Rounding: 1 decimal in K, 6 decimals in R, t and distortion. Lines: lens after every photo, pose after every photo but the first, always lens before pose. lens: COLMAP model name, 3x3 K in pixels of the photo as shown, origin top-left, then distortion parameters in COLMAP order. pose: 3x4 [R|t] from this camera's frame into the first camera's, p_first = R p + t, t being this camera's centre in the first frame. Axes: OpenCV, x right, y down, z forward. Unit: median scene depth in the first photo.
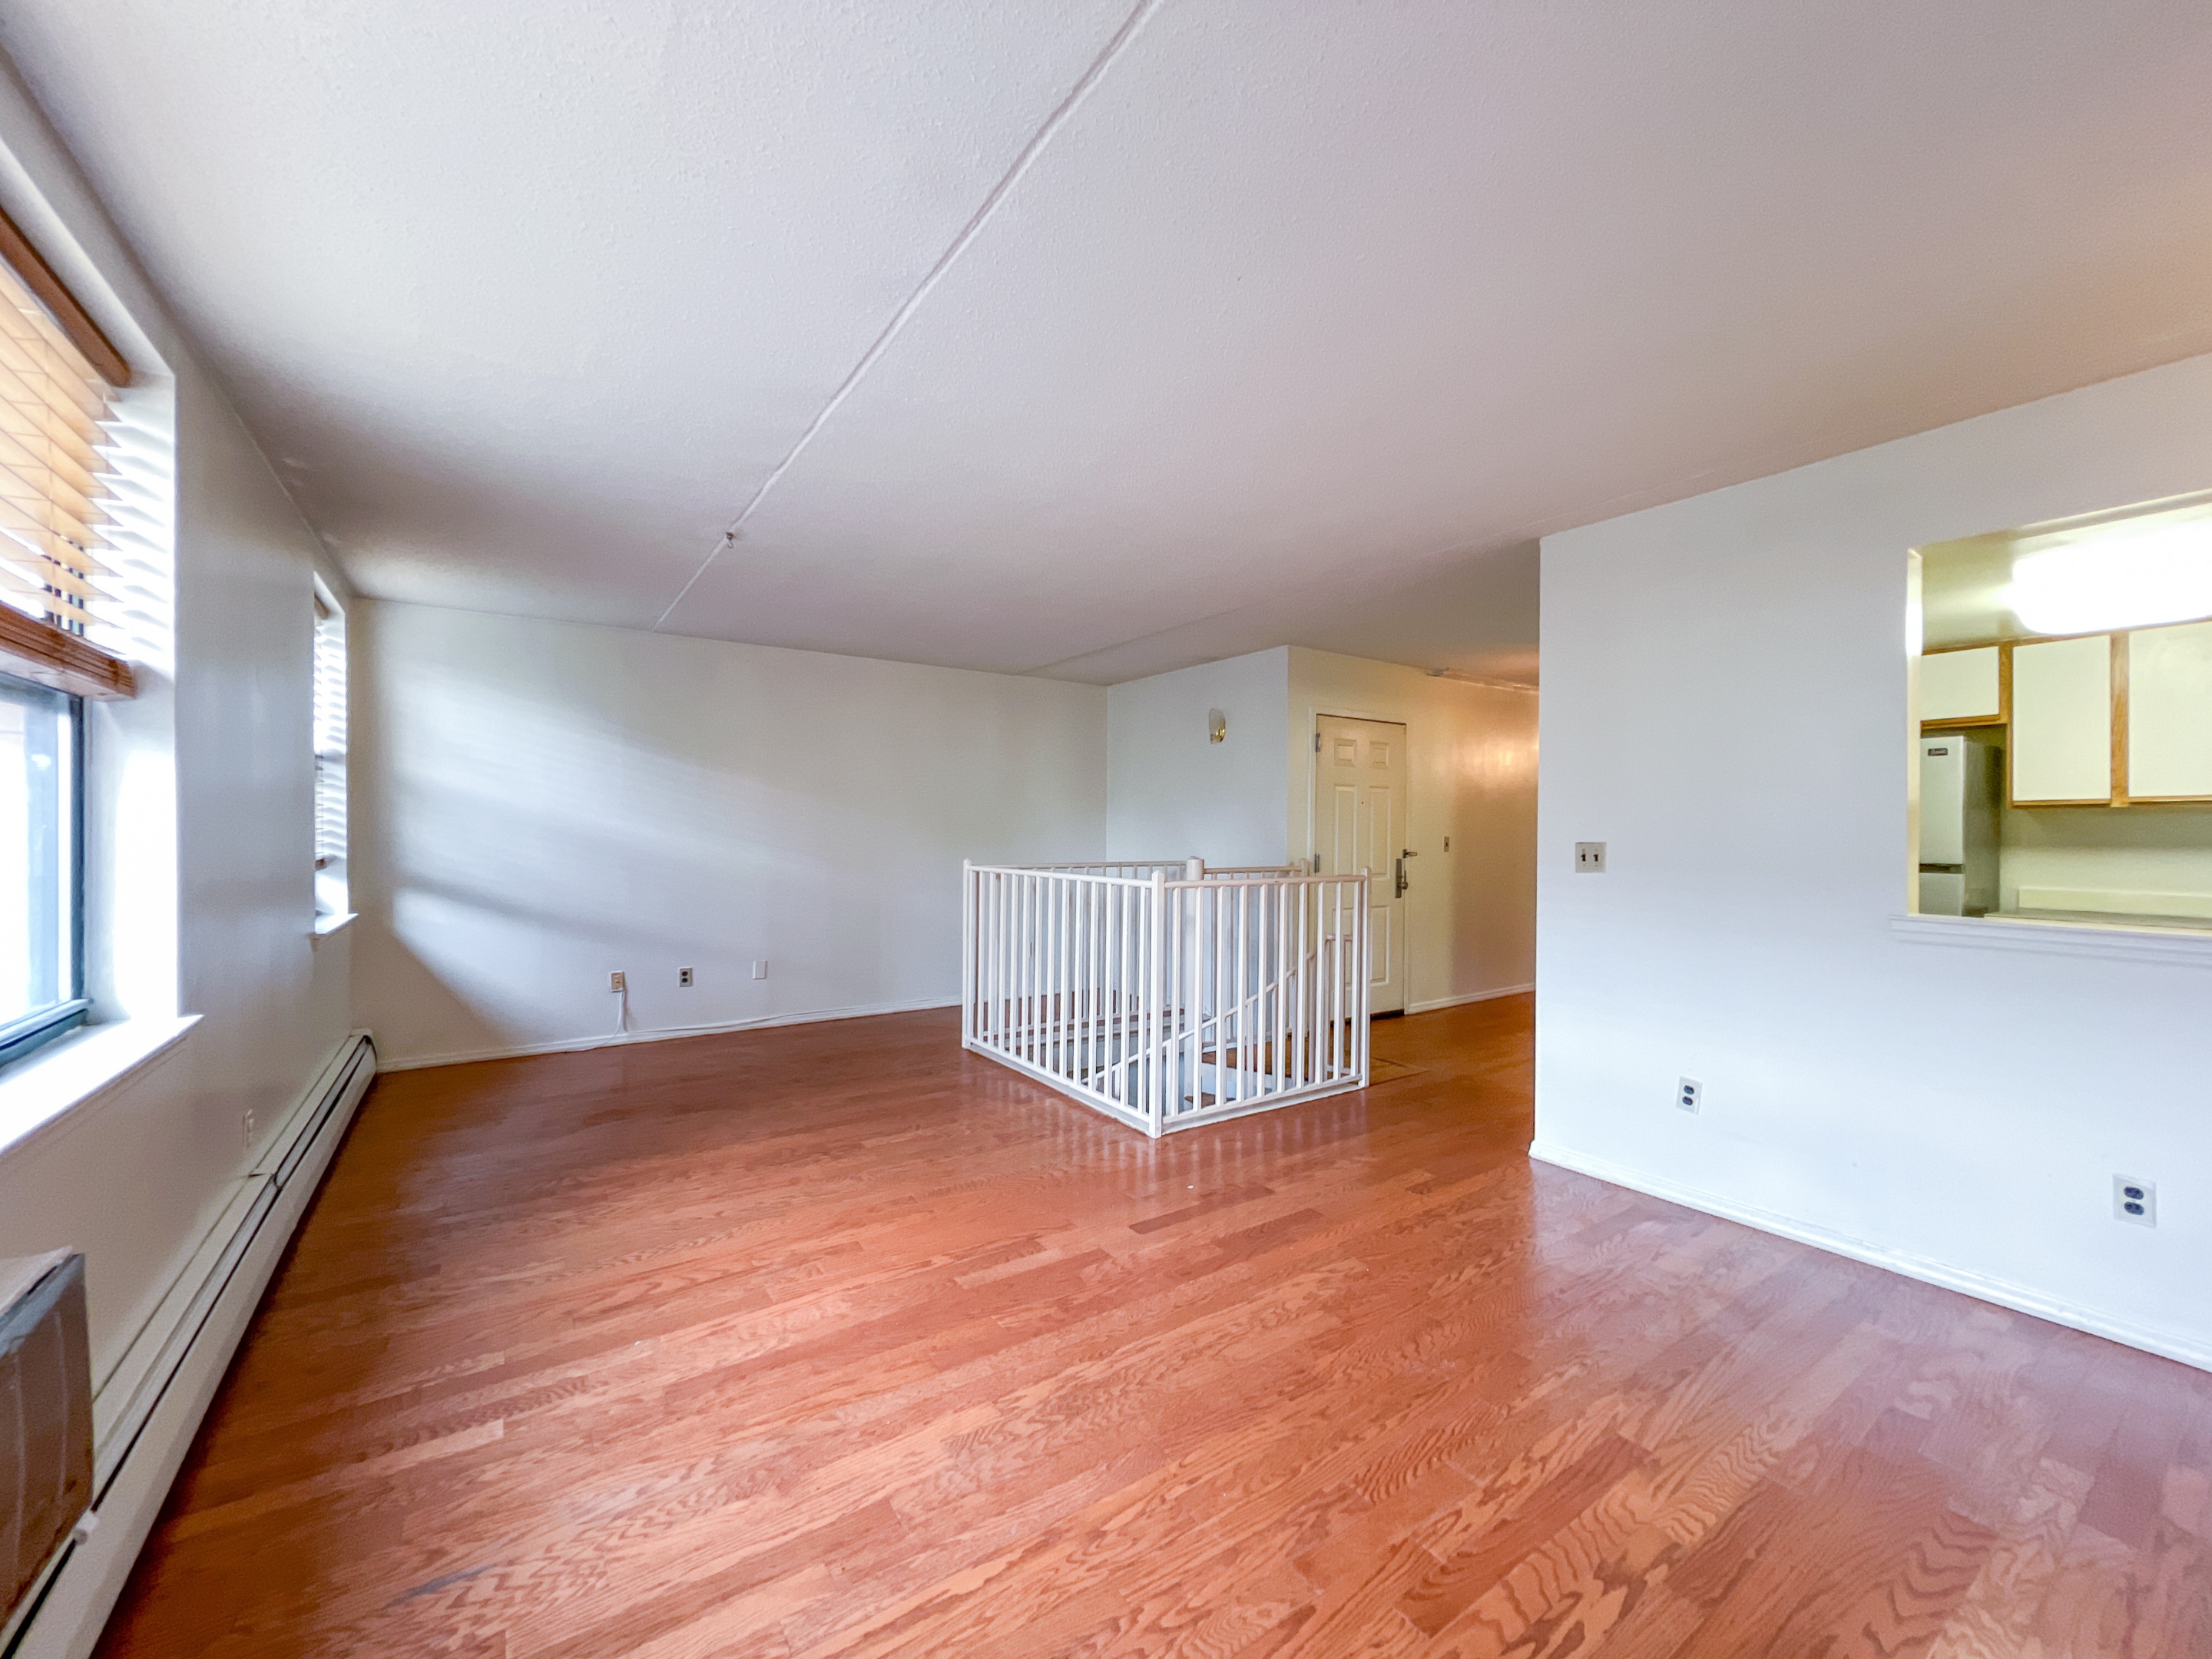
lens RADIAL K [[883.2, 0, 1112.0], [0, 883.2, 825.4], [0, 0, 1]] dist [-0.005000, 0.000195]
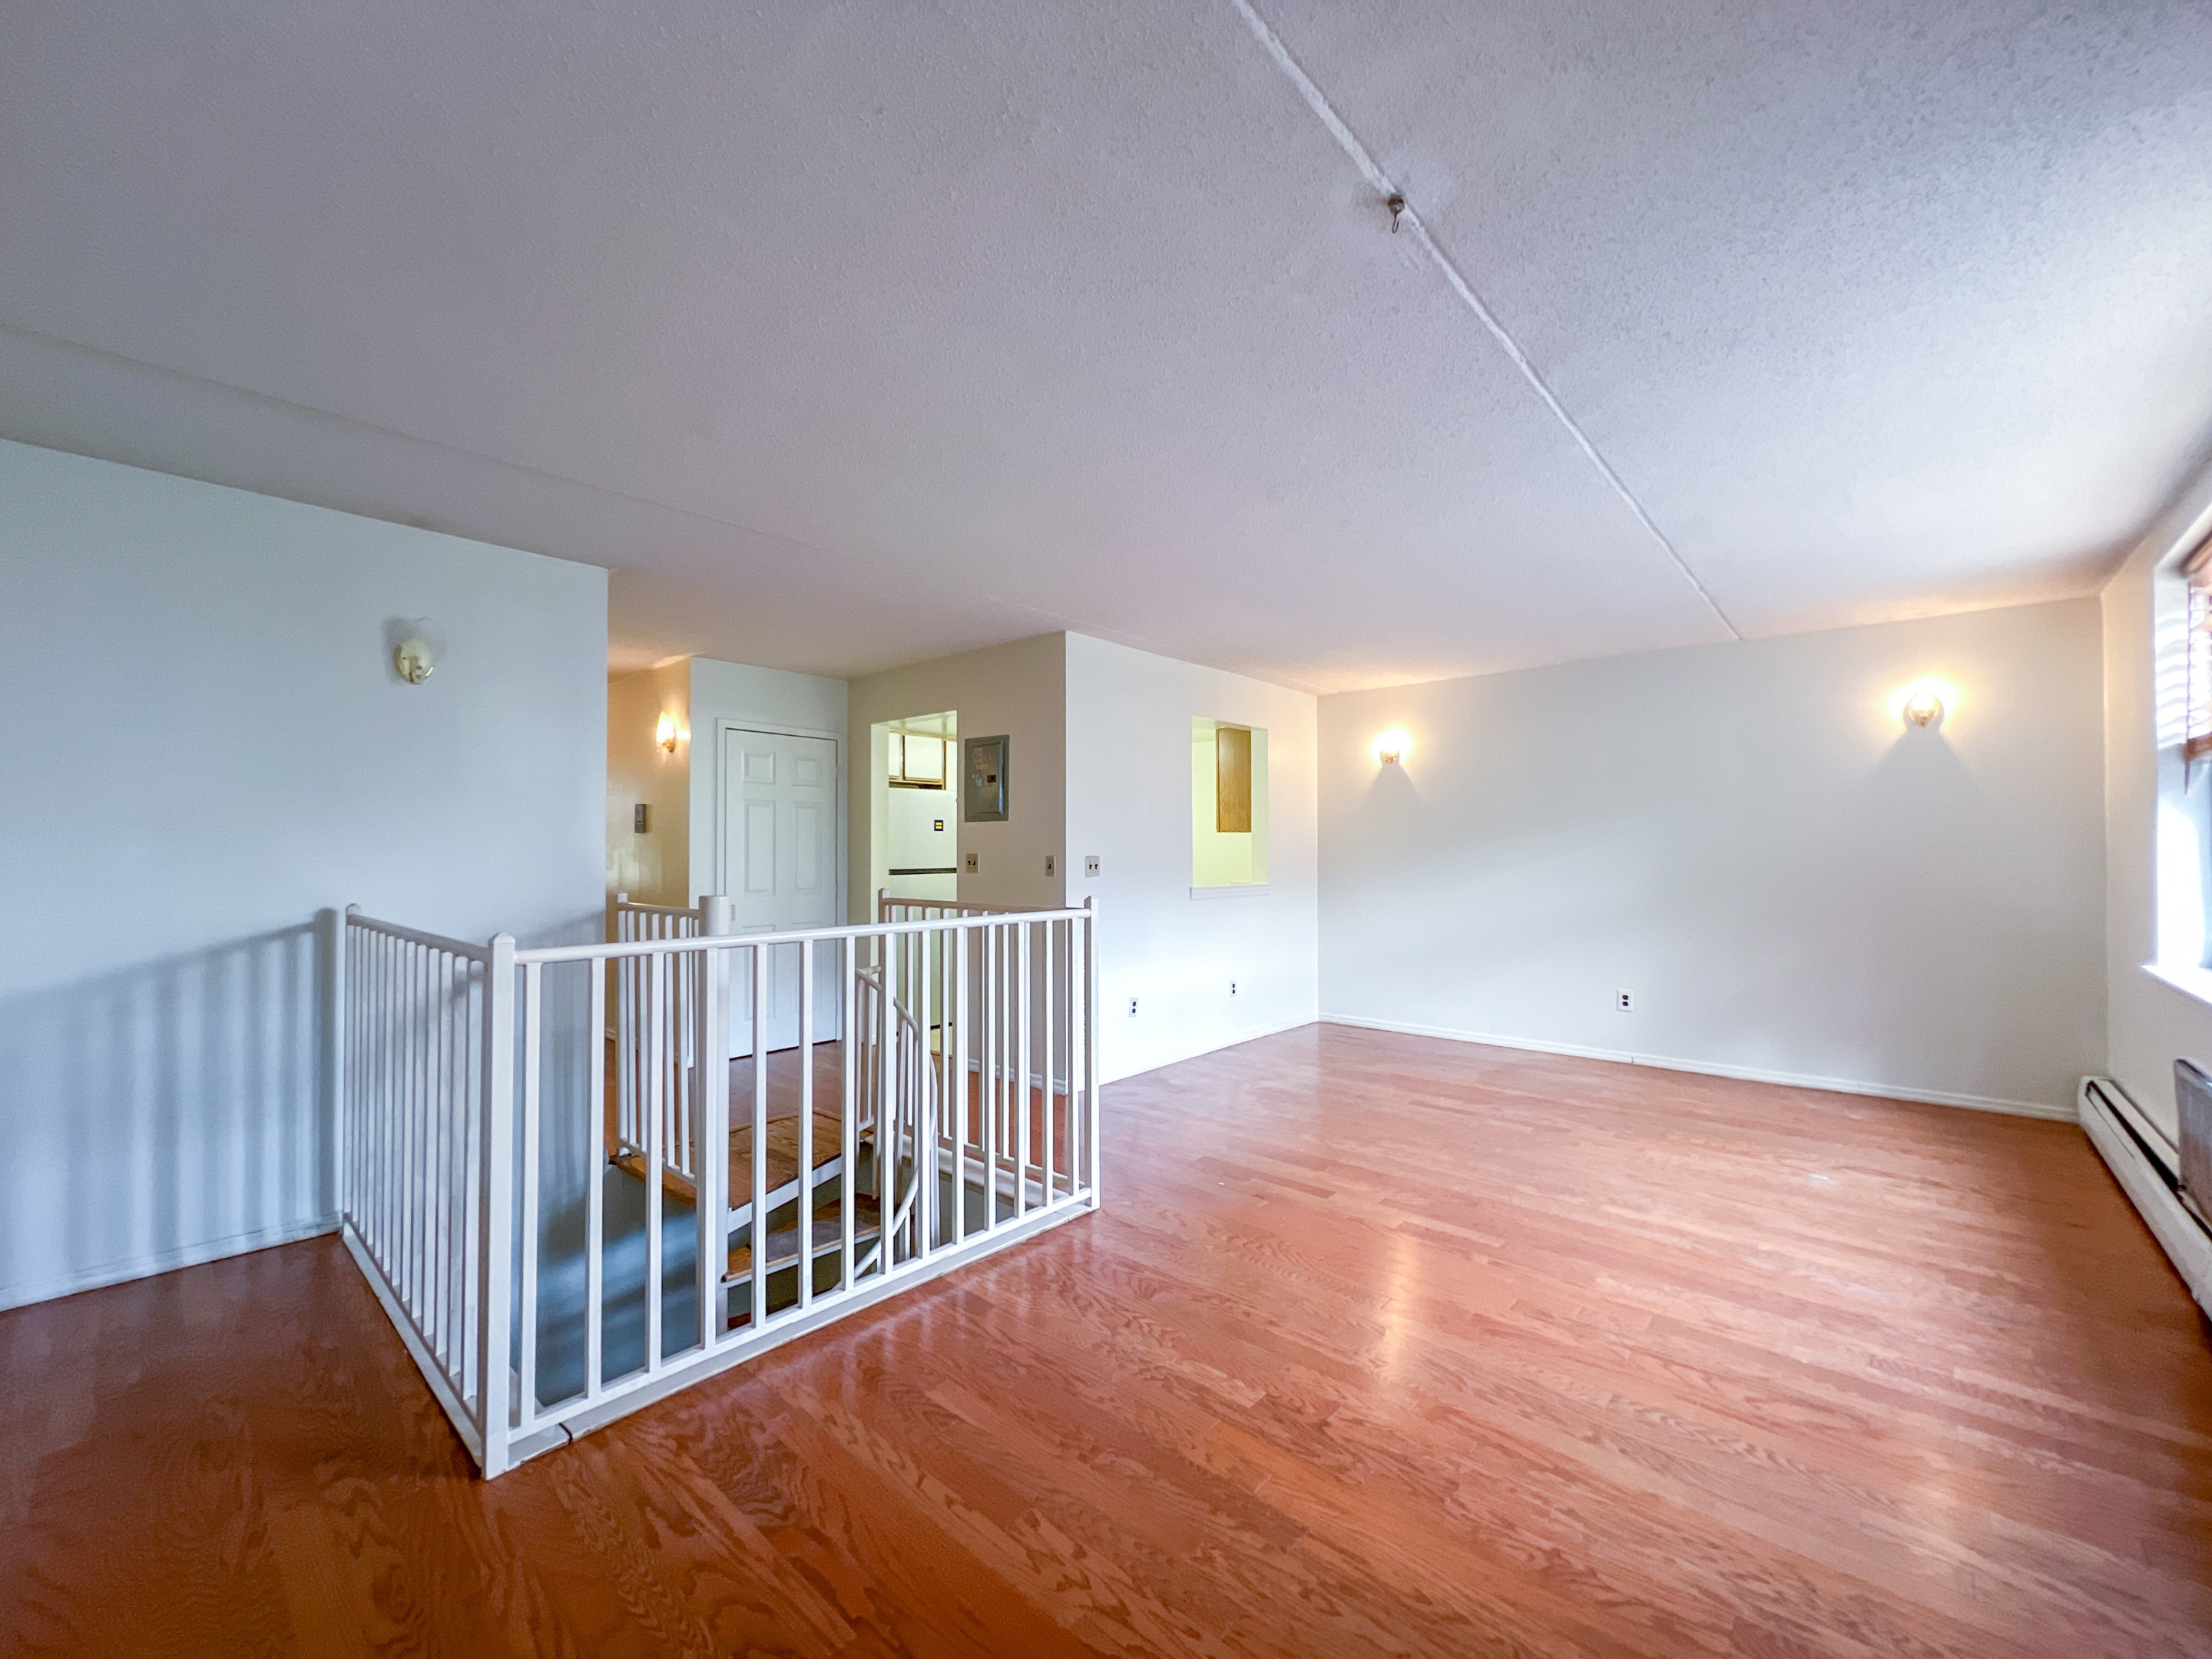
lens RADIAL K [[888.5, 0, 1106.0], [0, 888.5, 829.5], [0, 0, 1]] dist [-0.003100, -0.000072]
pose [[-0.230646, 0.018241, 0.972867, -1.135732], [-0.002041, 0.999813, -0.019230, 0.004654], [-0.973036, -0.006421, -0.230566, 1.694524]]
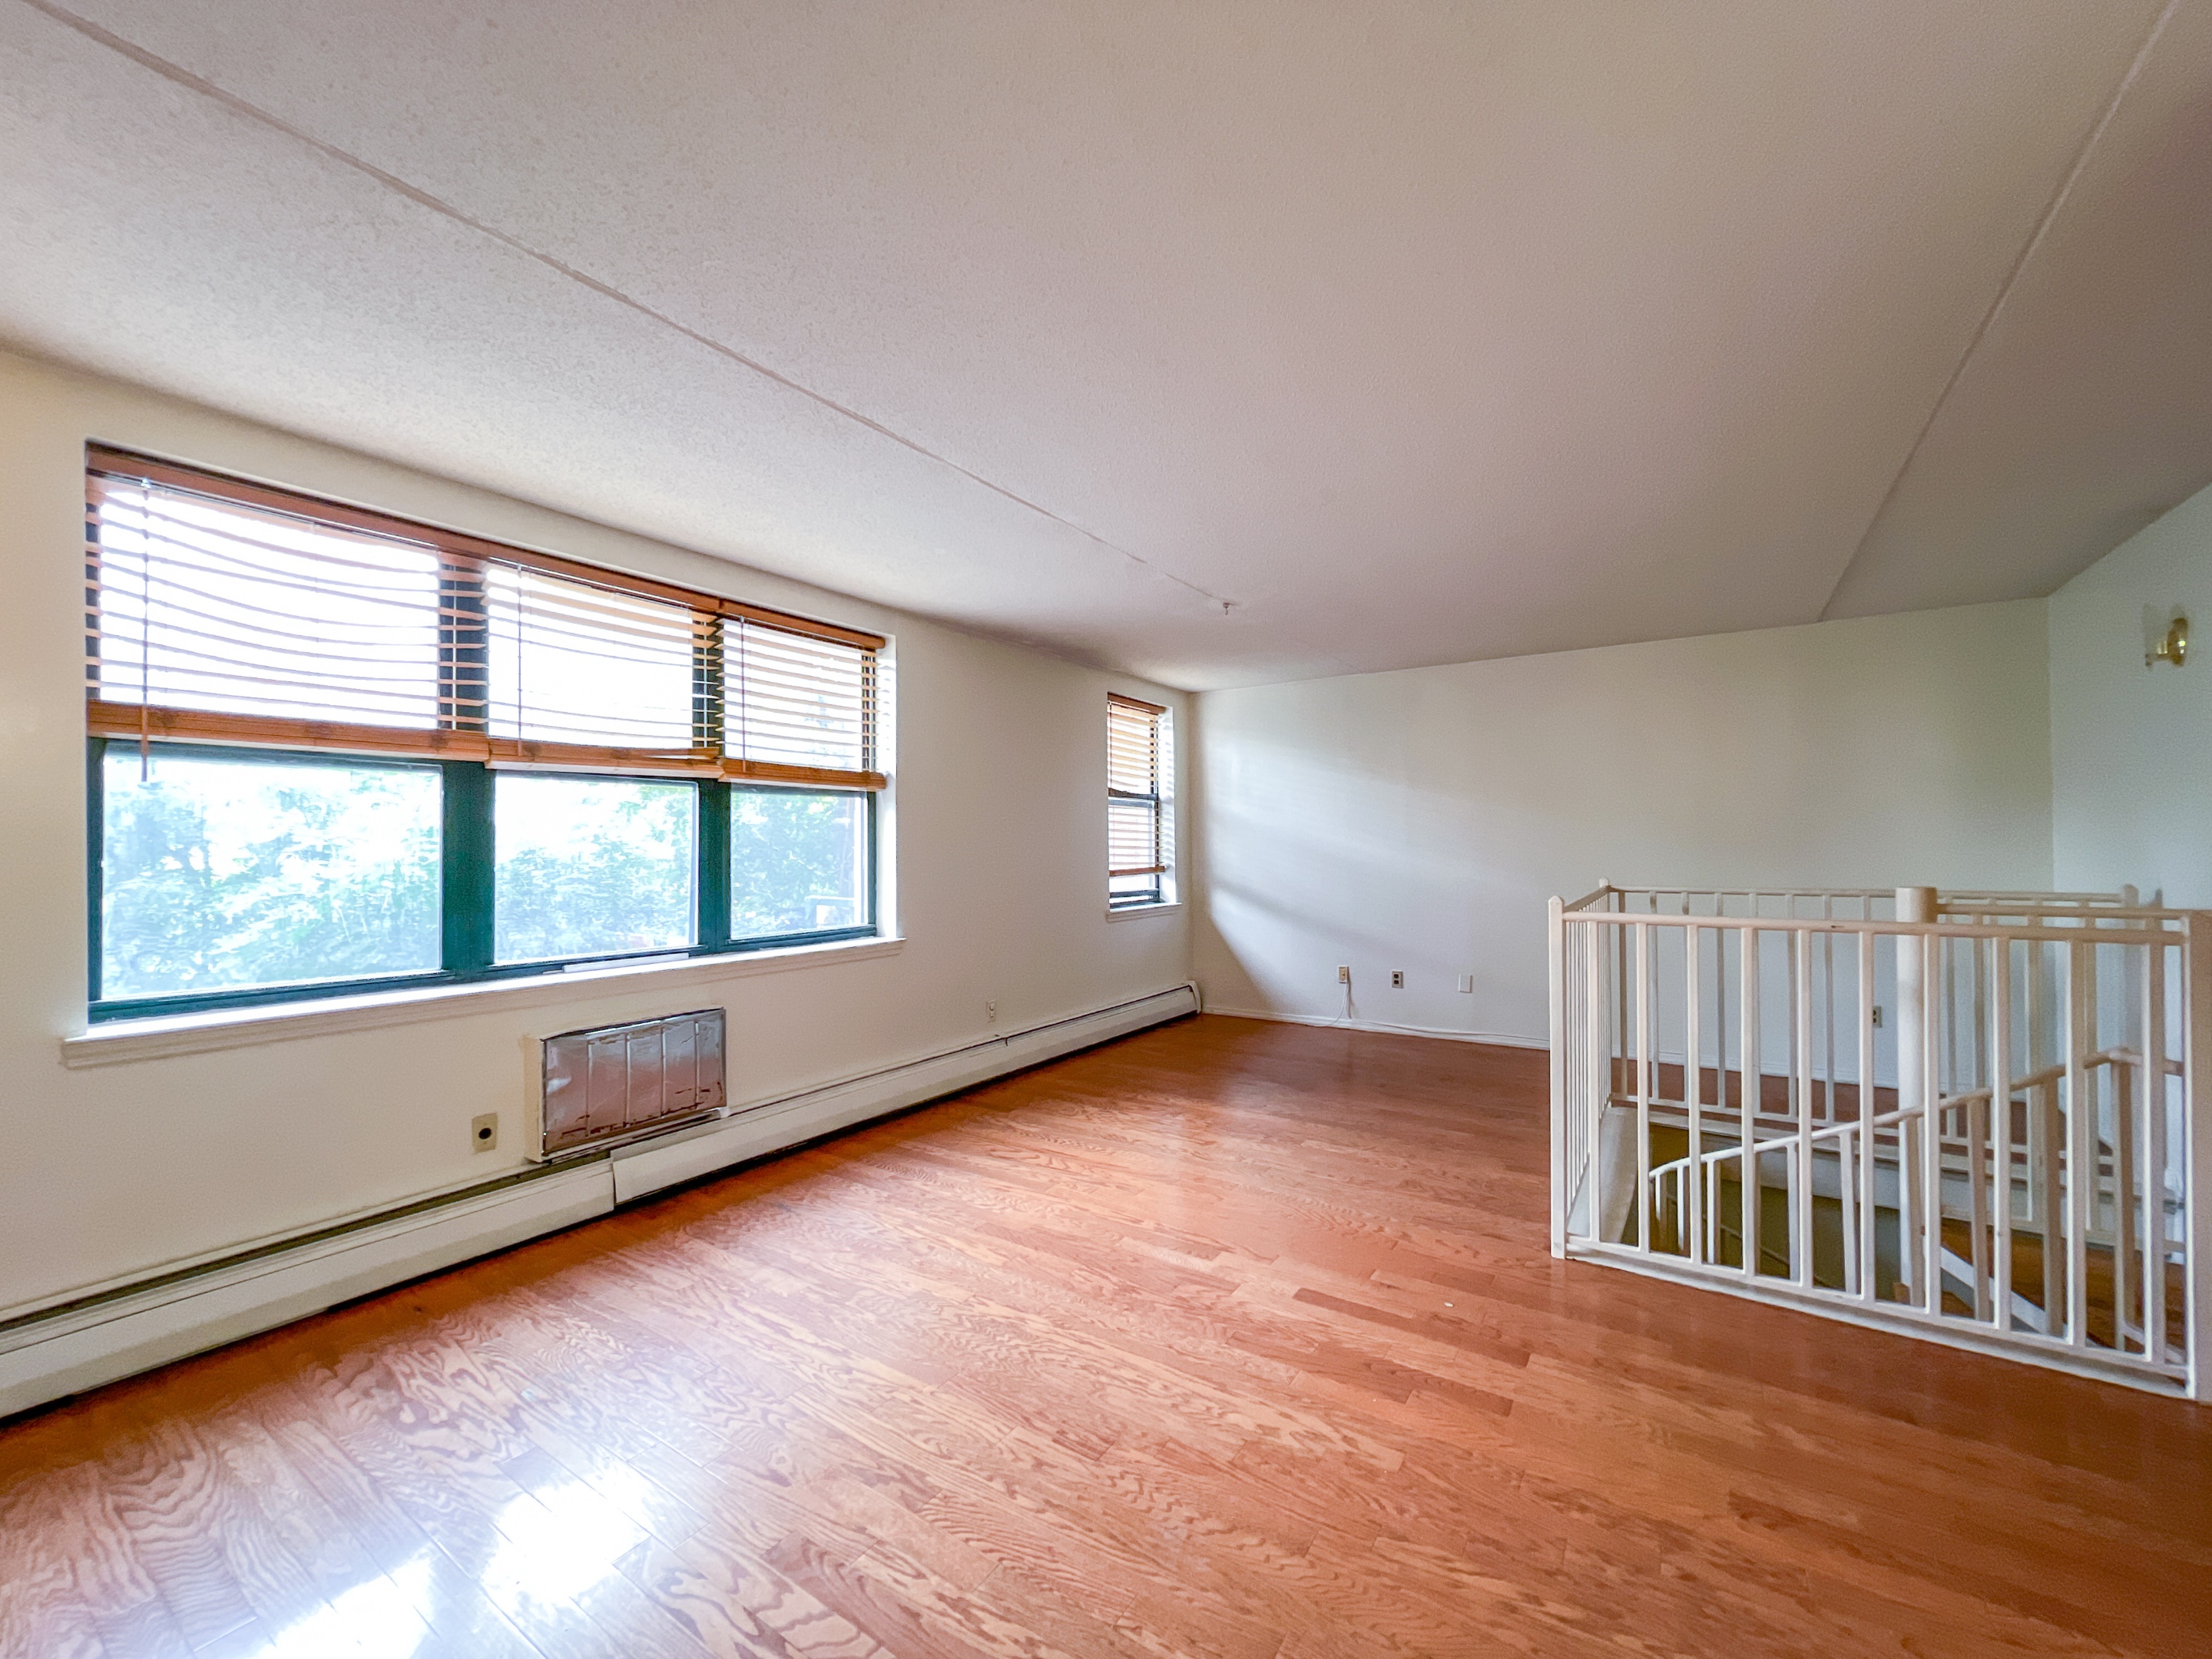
lens RADIAL K [[888.5, 0, 1106.0], [0, 888.5, 829.5], [0, 0, 1]] dist [-0.003100, -0.000072]
pose [[0.367854, -0.025779, -0.929526, 0.867037], [0.014154, 0.999655, -0.022123, 0.010099], [0.929776, -0.005019, 0.368092, 0.537593]]
